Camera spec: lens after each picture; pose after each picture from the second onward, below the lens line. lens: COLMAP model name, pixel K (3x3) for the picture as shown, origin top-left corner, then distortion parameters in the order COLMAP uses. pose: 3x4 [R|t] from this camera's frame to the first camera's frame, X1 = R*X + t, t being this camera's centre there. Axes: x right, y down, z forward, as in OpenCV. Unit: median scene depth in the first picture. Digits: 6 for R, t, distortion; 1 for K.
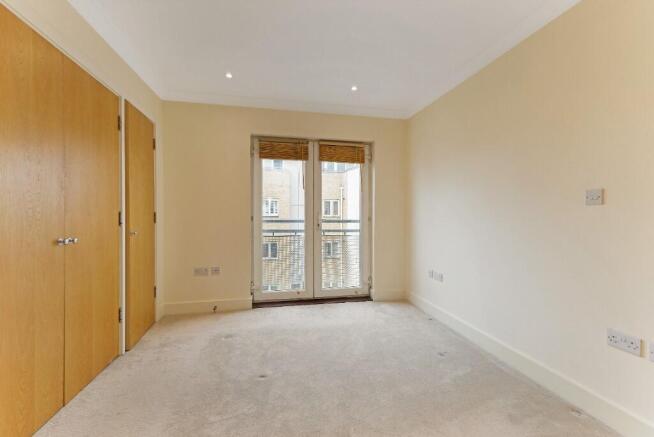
lens RADIAL K [[280.0, 0, 328.2], [0, 280.0, 216.9], [0, 0, 1]] dist [0.000098, -0.000078]
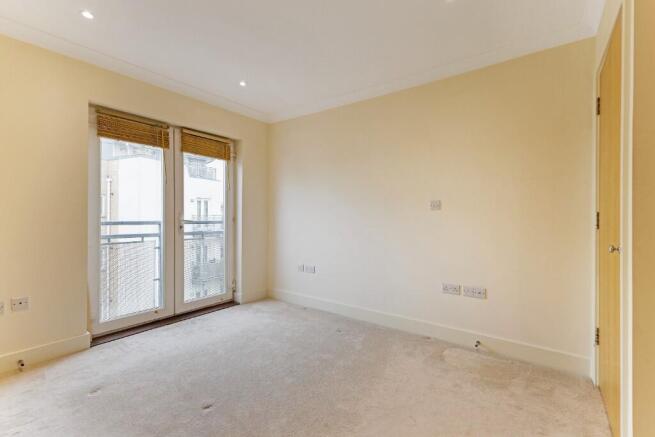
lens RADIAL K [[285.7, 0, 325.8], [0, 285.7, 216.0], [0, 0, 1]] dist [0.000459, -0.000001]
pose [[0.759378, 0.002616, 0.650645, -0.264666], [0.001557, 0.999982, -0.005837, 0.001168], [-0.650648, 0.005446, 0.759360, 0.058220]]
